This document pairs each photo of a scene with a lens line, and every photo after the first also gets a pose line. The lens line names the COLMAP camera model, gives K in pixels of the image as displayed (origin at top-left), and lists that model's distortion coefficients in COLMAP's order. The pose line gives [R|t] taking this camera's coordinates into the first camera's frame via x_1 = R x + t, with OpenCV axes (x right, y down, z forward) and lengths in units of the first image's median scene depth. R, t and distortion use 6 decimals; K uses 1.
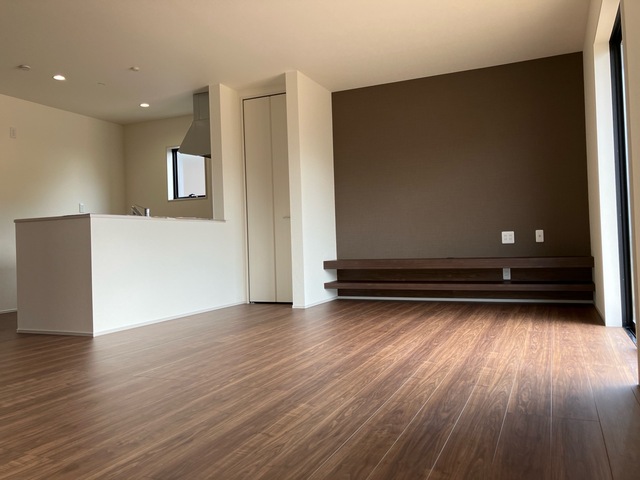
lens RADIAL K [[526.6, 0, 320.0], [0, 526.6, 240.0], [0, 0, 1]] dist [0.006660, -0.001200]
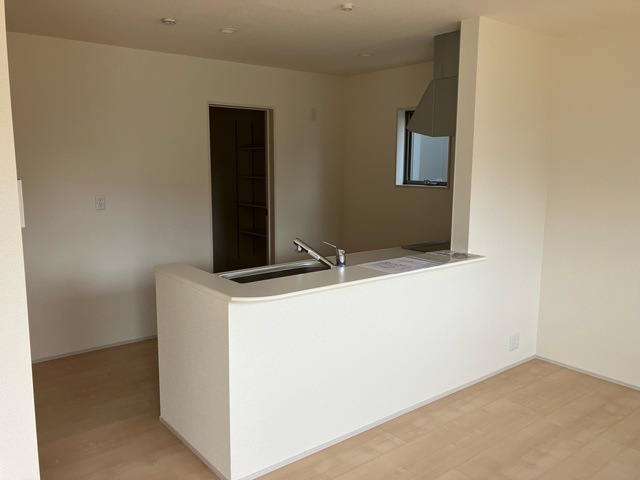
lens RADIAL K [[526.6, 0, 320.0], [0, 526.6, 240.0], [0, 0, 1]] dist [0.006660, -0.001200]
pose [[0.891339, 0.101053, -0.441932, -0.067867], [-0.029140, 0.985595, 0.166596, -0.150896], [0.452400, -0.135615, 0.881443, 0.387522]]
